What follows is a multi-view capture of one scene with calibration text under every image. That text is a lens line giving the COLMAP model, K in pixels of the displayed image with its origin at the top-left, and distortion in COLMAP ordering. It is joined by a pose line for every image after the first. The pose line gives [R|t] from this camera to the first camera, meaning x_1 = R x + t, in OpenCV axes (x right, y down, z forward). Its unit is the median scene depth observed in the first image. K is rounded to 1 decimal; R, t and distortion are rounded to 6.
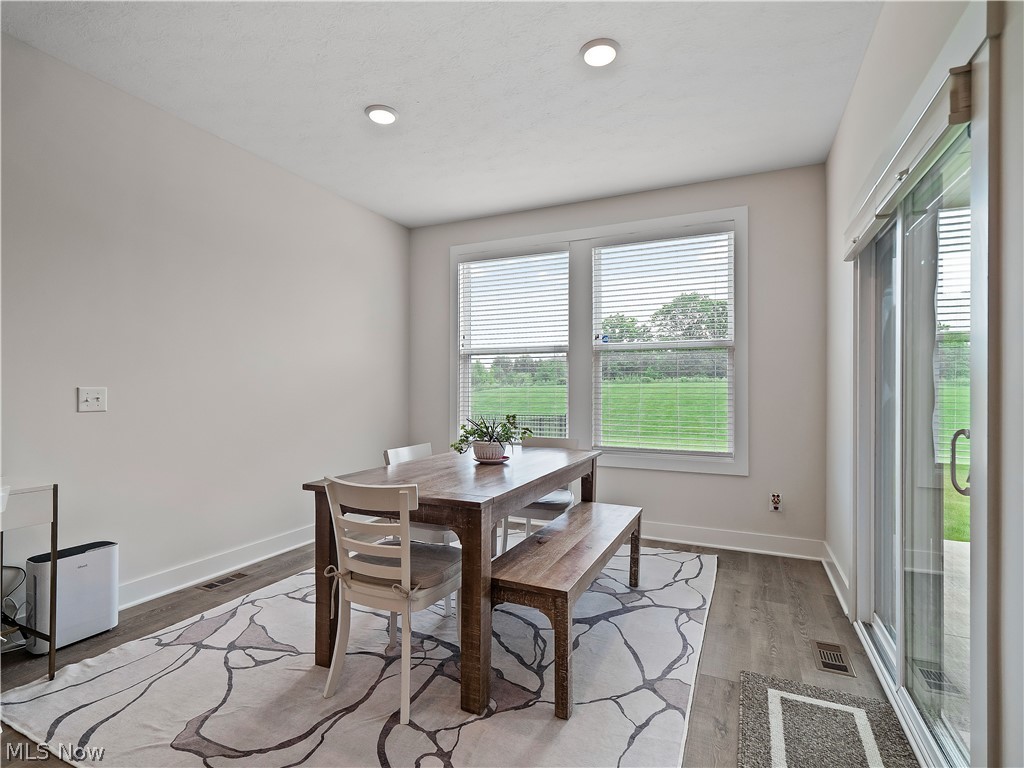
lens RADIAL K [[501.5, 0, 512.8], [0, 501.5, 403.6], [0, 0, 1]] dist [0.006100, -0.002896]
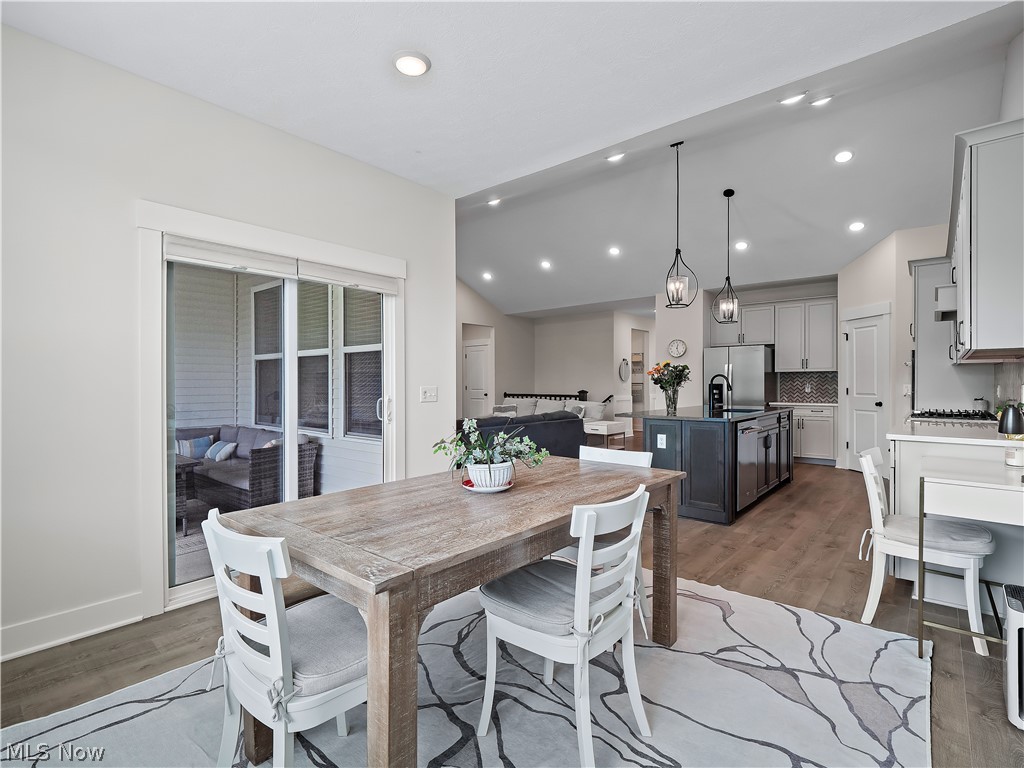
lens RADIAL K [[501.5, 0, 507.5], [0, 501.5, 383.1], [0, 0, 1]] dist [0.006100, -0.002896]
pose [[-0.960605, -0.002512, 0.277905, -0.277806], [0.004111, 0.999721, 0.023247, -0.052157], [-0.277886, 0.023473, -0.960327, 1.724042]]
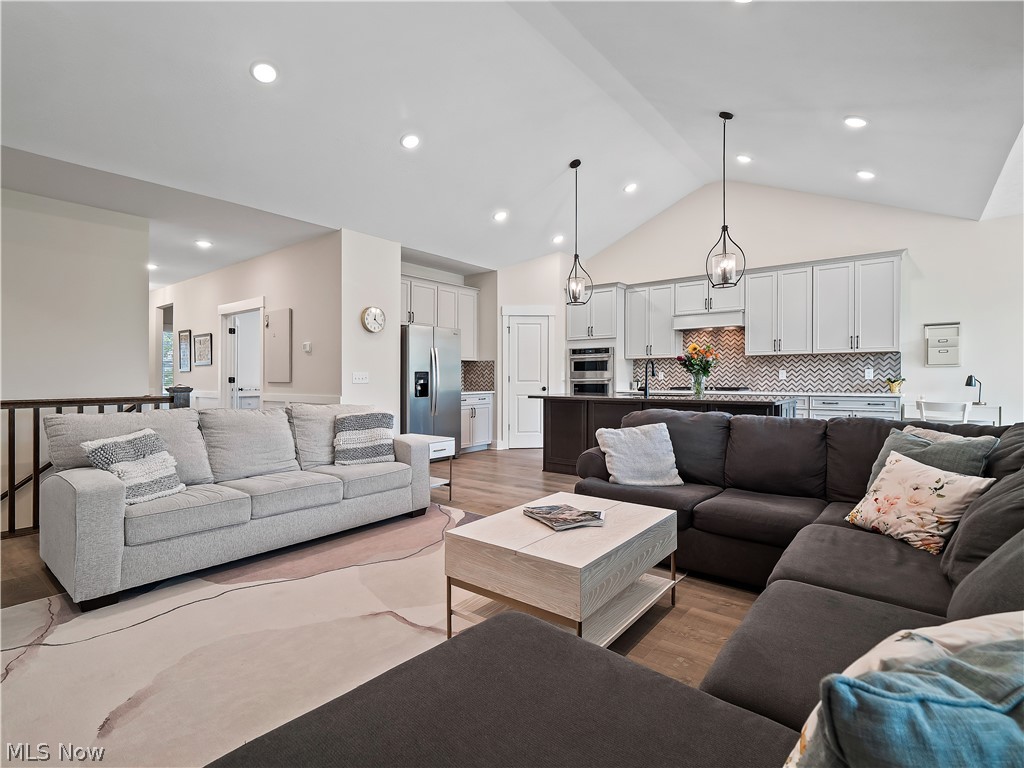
lens RADIAL K [[501.5, 0, 508.8], [0, 501.5, 384.7], [0, 0, 1]] dist [0.006100, -0.002896]
pose [[-0.240521, 0.012230, -0.970567, 1.535616], [-0.017199, 0.999710, 0.016859, 0.040316], [0.970492, 0.020748, -0.240240, -0.568929]]
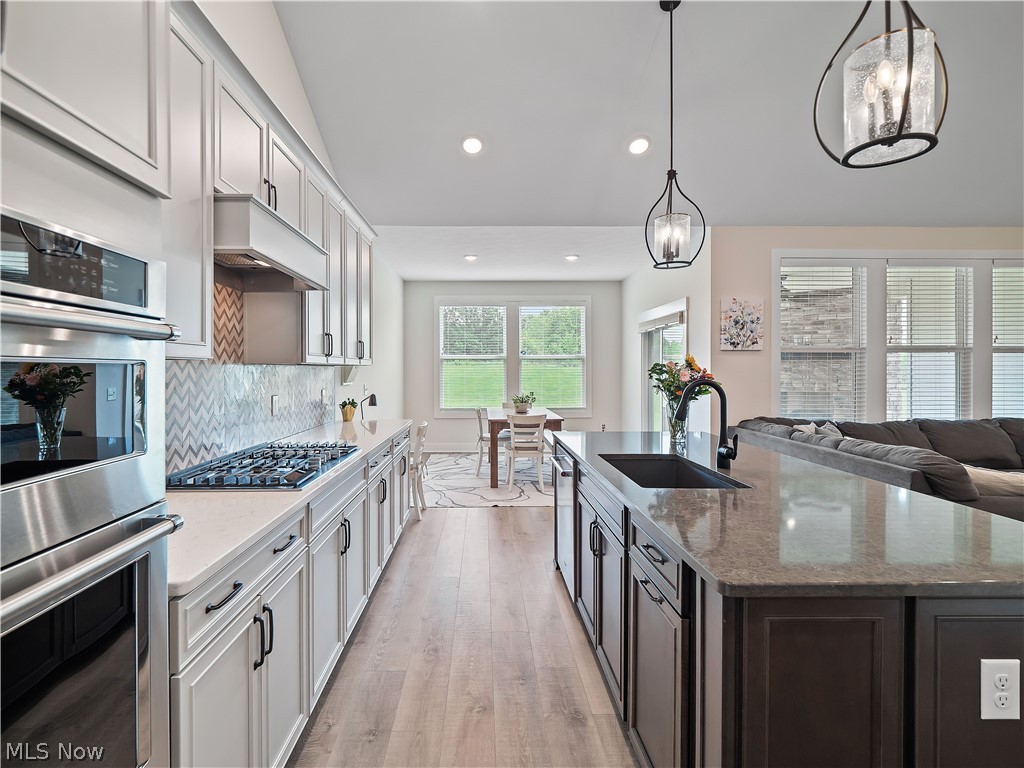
lens RADIAL K [[501.5, 0, 493.3], [0, 501.5, 372.0], [0, 0, 1]] dist [0.006100, -0.002896]
pose [[0.900478, -0.007064, 0.434844, -1.222643], [0.014701, 0.999791, -0.014202, -0.042985], [-0.434652, 0.019181, 0.900394, -1.108027]]
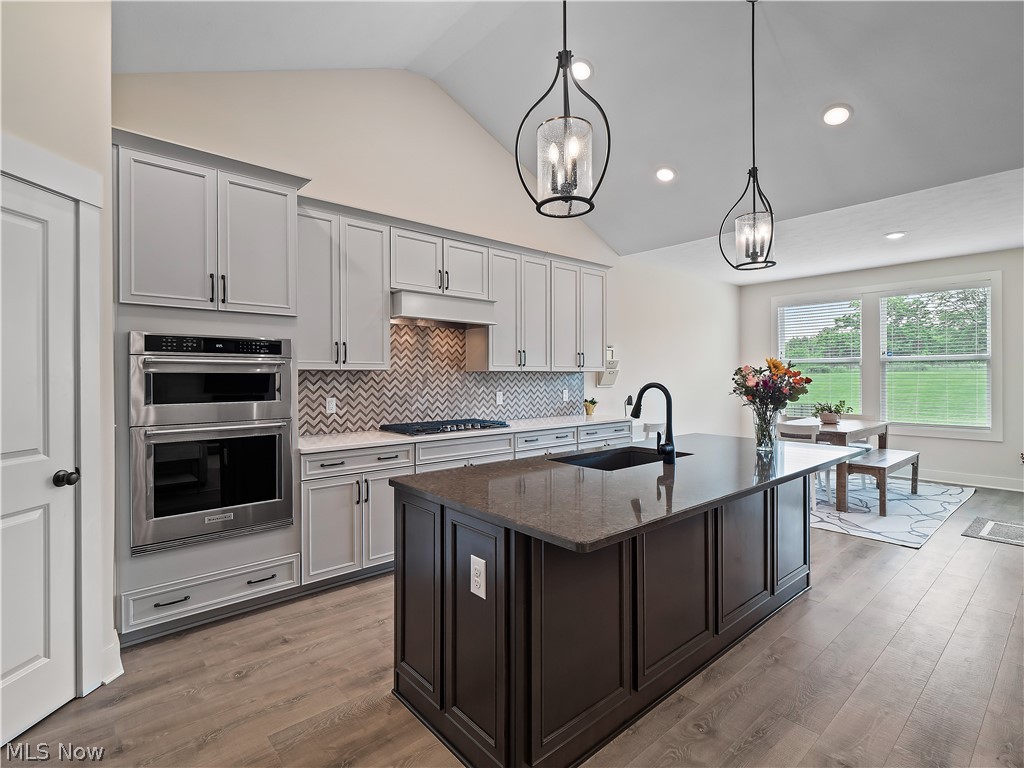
lens RADIAL K [[501.5, 0, 518.2], [0, 501.5, 379.5], [0, 0, 1]] dist [0.006100, -0.002896]
pose [[0.914340, -0.003579, -0.404932, -0.389731], [-0.003302, 0.999862, -0.016293, -0.027344], [0.404934, 0.016235, 0.914202, -1.475230]]
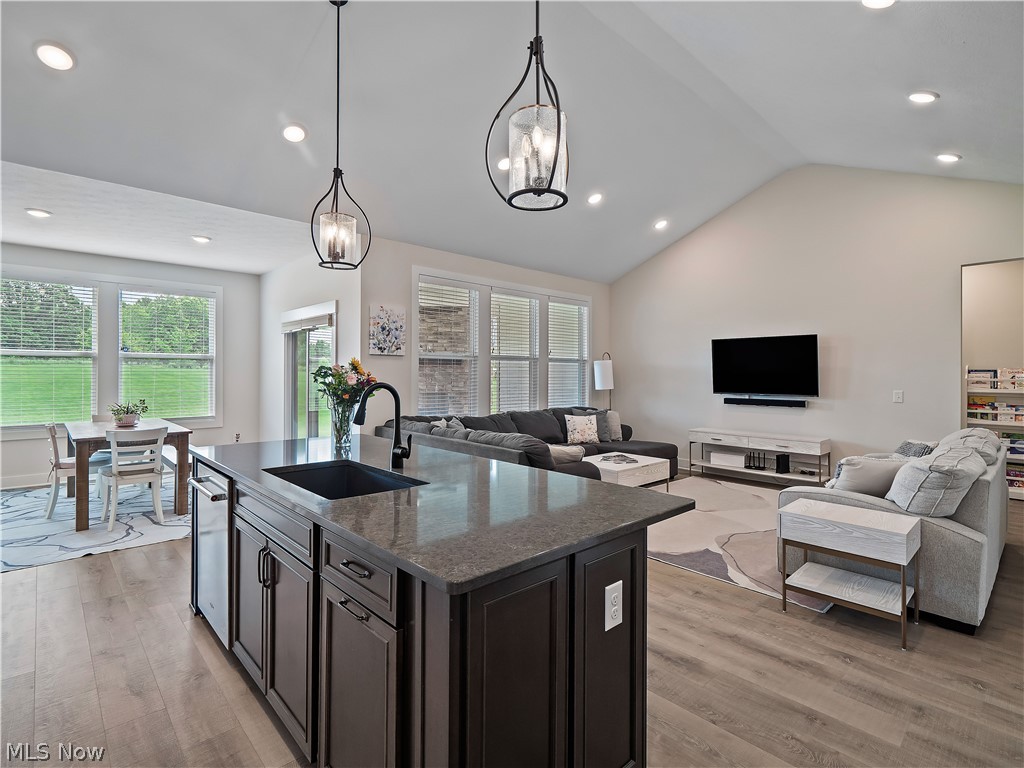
lens RADIAL K [[501.5, 0, 502.6], [0, 501.5, 372.5], [0, 0, 1]] dist [0.006100, -0.002896]
pose [[0.387570, -0.000278, 0.921840, -1.243832], [0.016968, 0.999833, -0.006833, -0.045290], [-0.921684, 0.018290, 0.387510, -1.025674]]
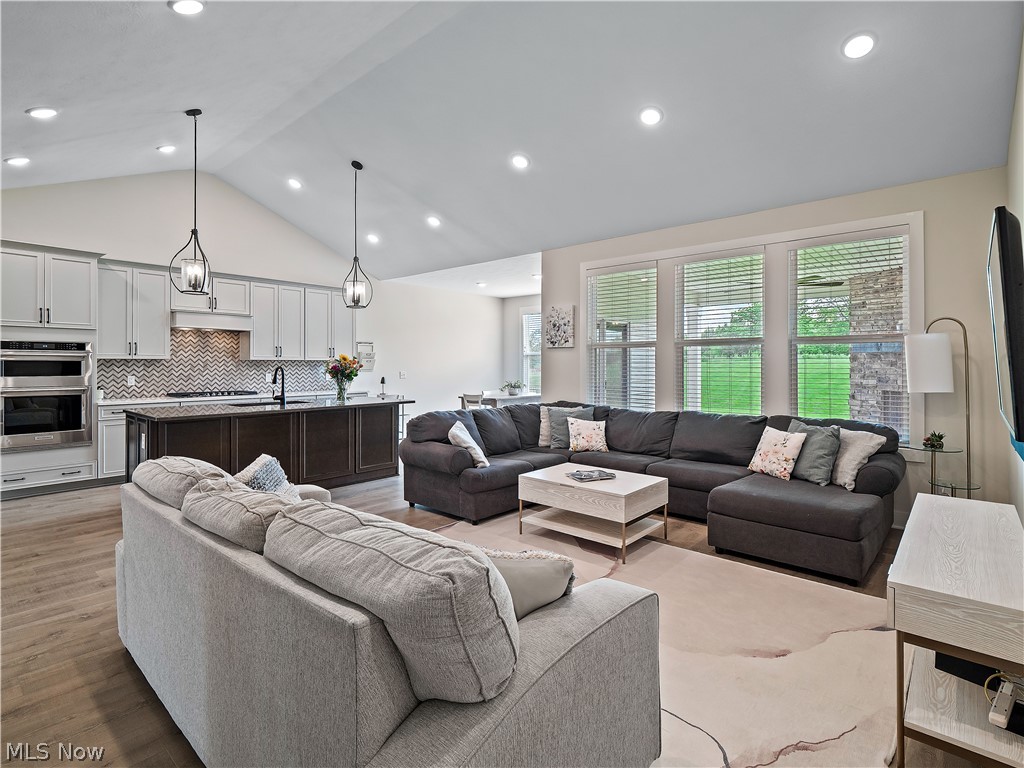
lens RADIAL K [[501.5, 0, 515.0], [0, 501.5, 363.7], [0, 0, 1]] dist [0.006100, -0.002896]
pose [[0.962117, -0.003074, -0.272619, 0.865583], [-0.003613, 0.999705, -0.024024, -0.004454], [0.272612, 0.024099, 0.961822, -2.131472]]
